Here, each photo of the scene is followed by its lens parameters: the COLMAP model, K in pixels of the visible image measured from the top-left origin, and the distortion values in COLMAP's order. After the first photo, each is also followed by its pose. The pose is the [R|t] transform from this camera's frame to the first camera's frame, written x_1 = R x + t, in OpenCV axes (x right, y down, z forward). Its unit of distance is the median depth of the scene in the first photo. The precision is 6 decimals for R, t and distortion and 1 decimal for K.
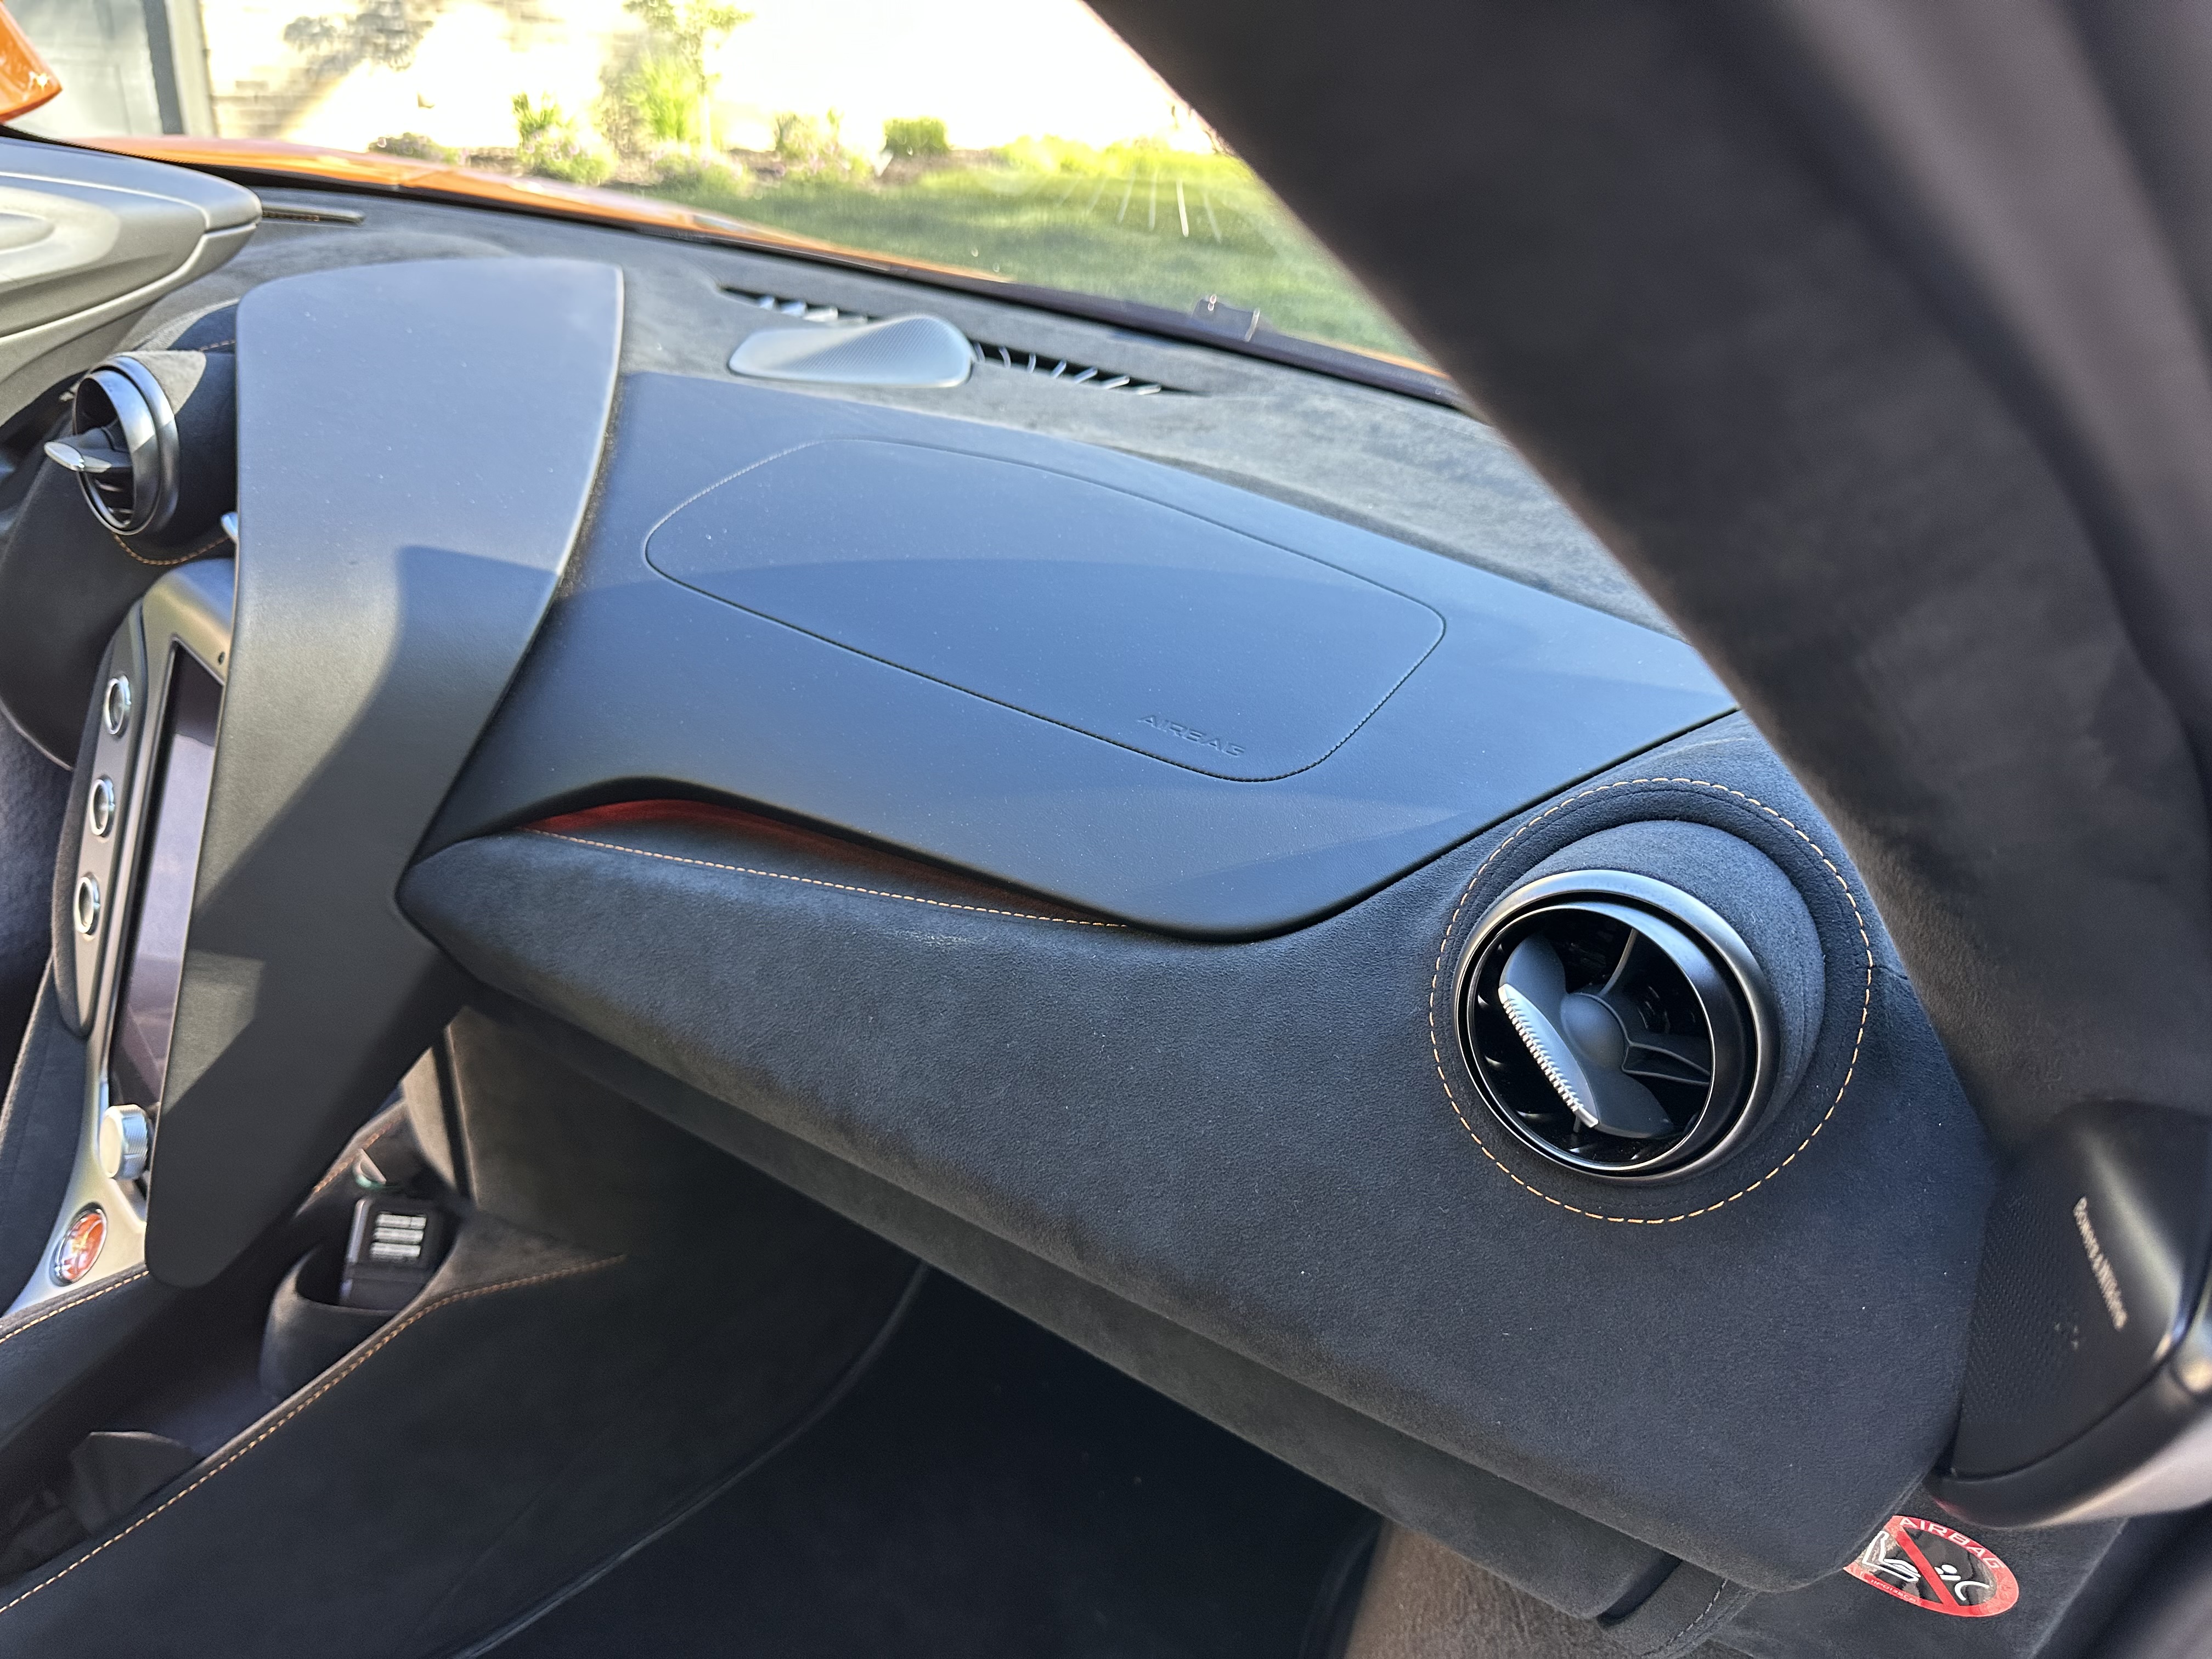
lens RADIAL K [[1546.7, 0, 1100.8], [0, 1546.7, 846.0], [0, 0, 1]] dist [0.037220, -0.055909]
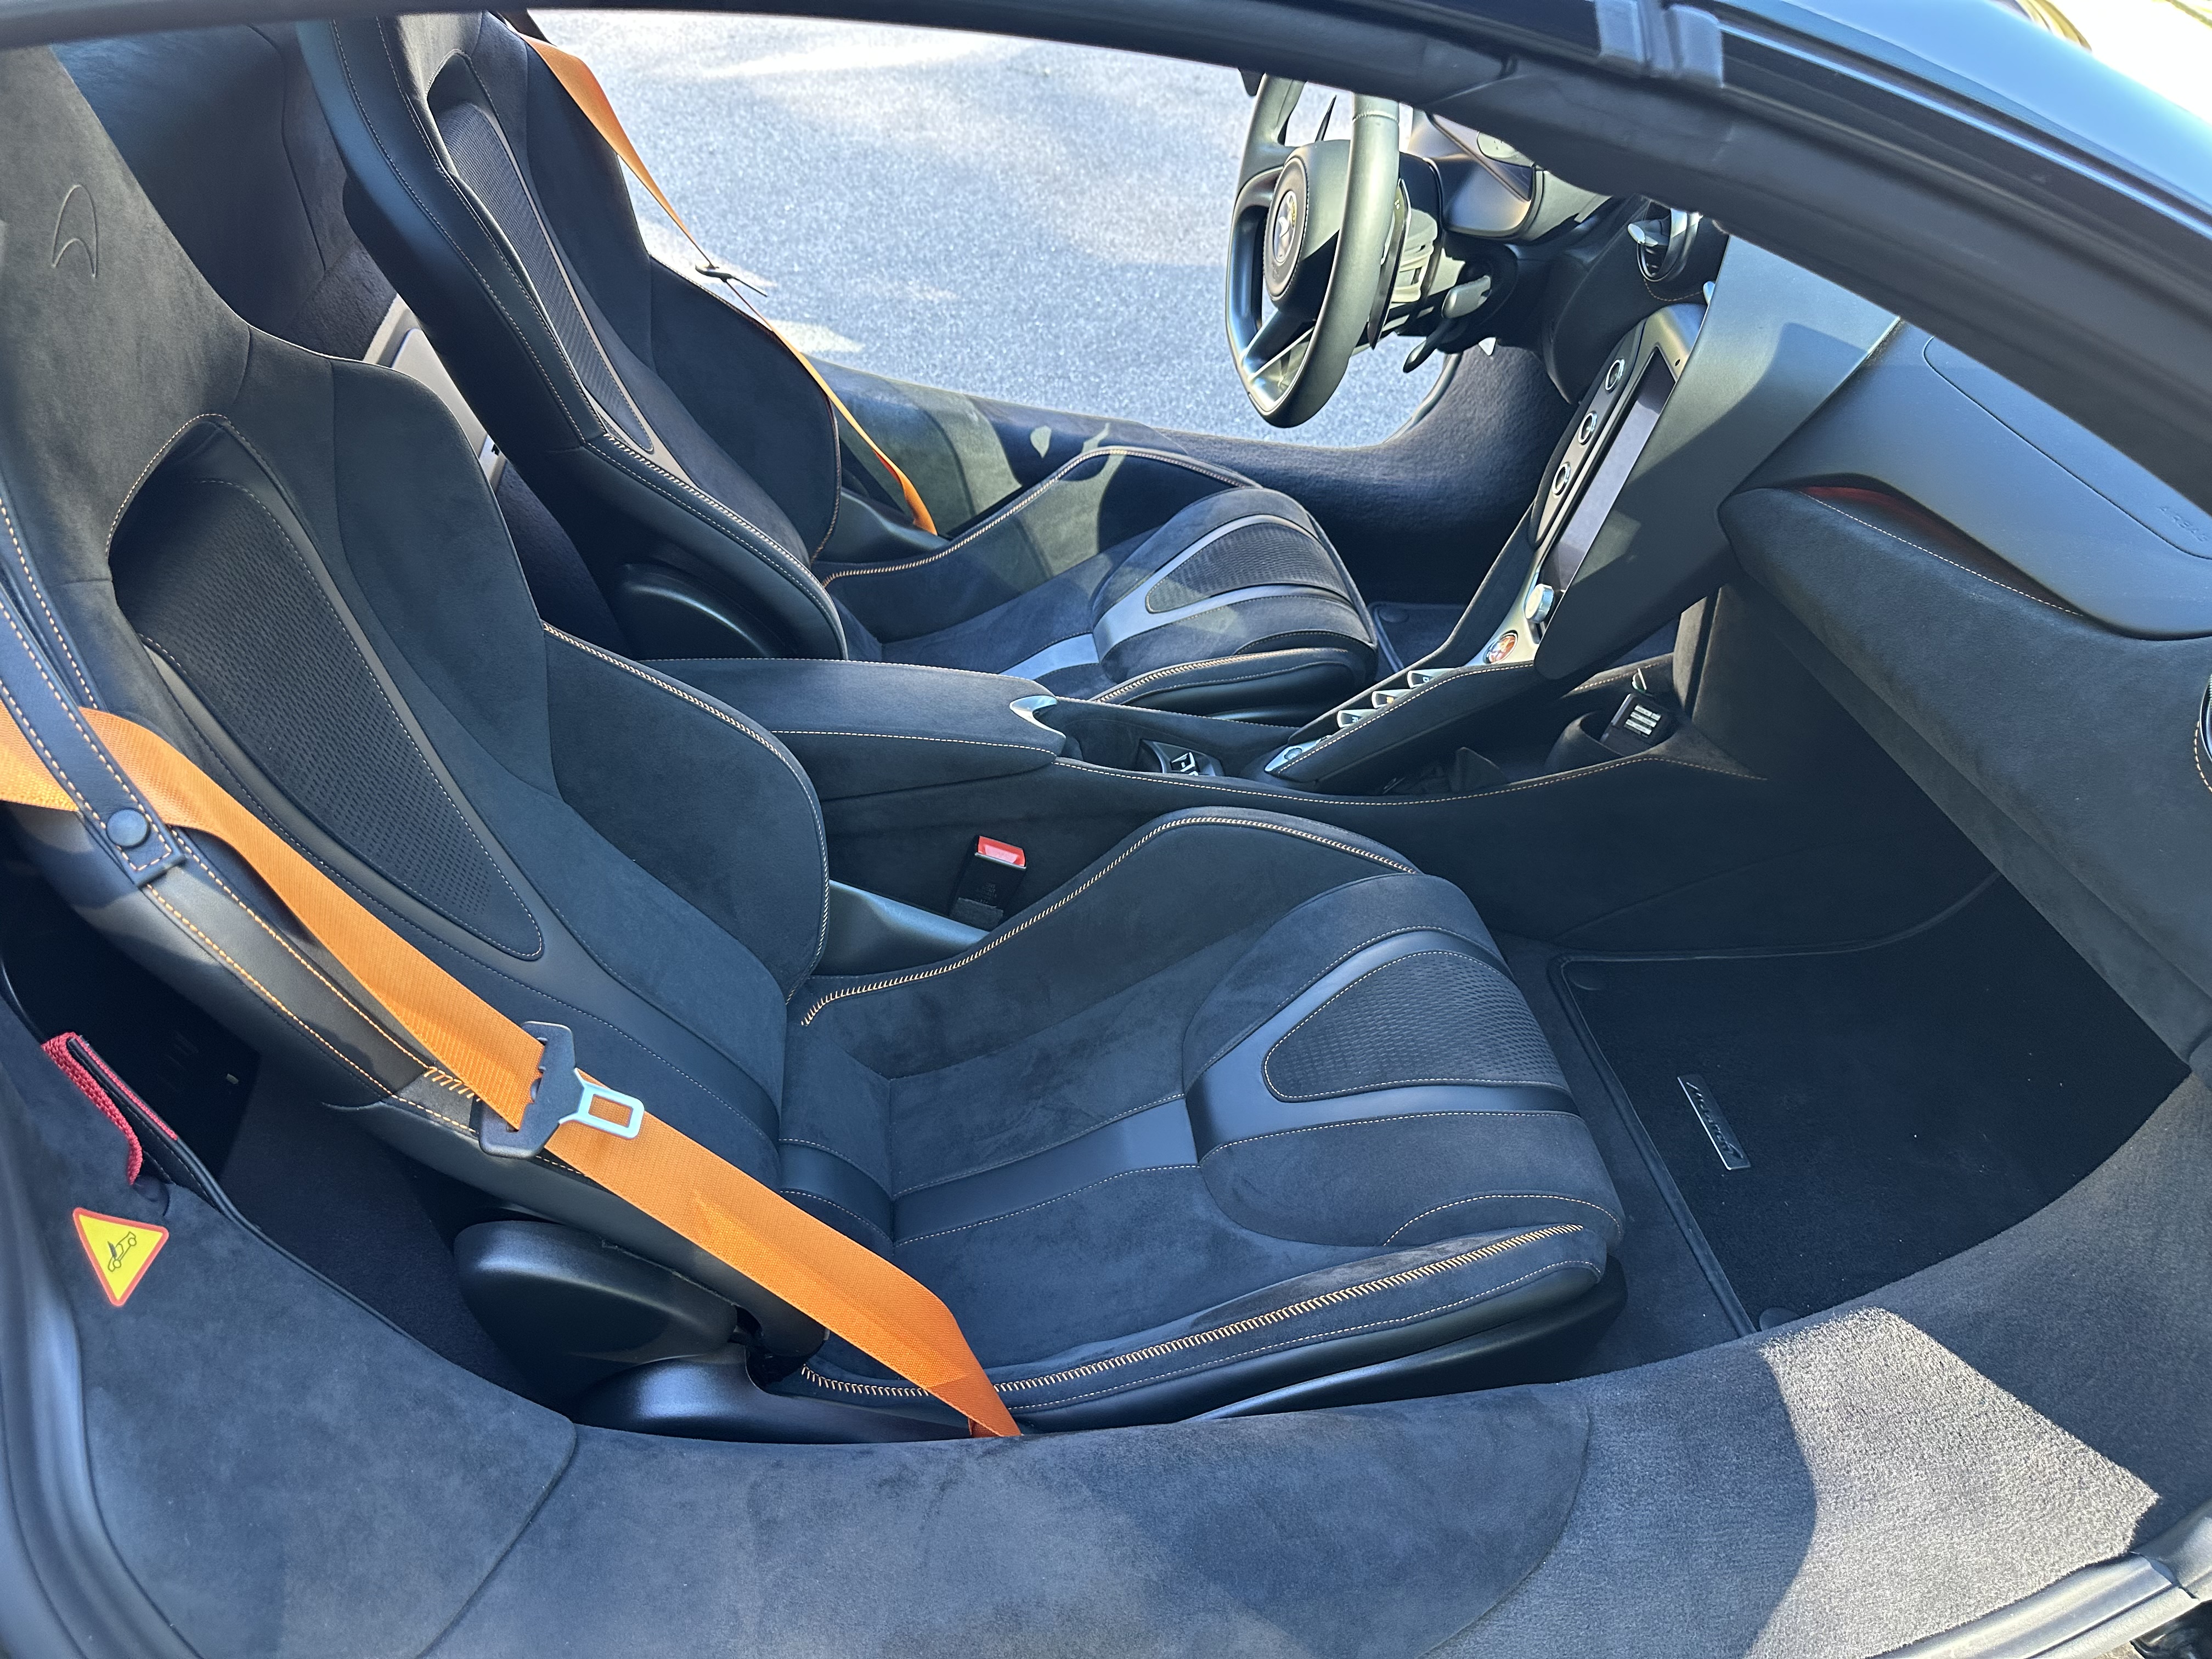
lens RADIAL K [[1546.7, 0, 1091.9], [0, 1546.7, 782.4], [0, 0, 1]] dist [0.037220, -0.055909]
pose [[0.657750, 0.366119, -0.658272, 0.353426], [-0.256175, 0.930562, 0.261590, 0.036279], [0.708336, -0.003428, 0.705867, -0.748580]]
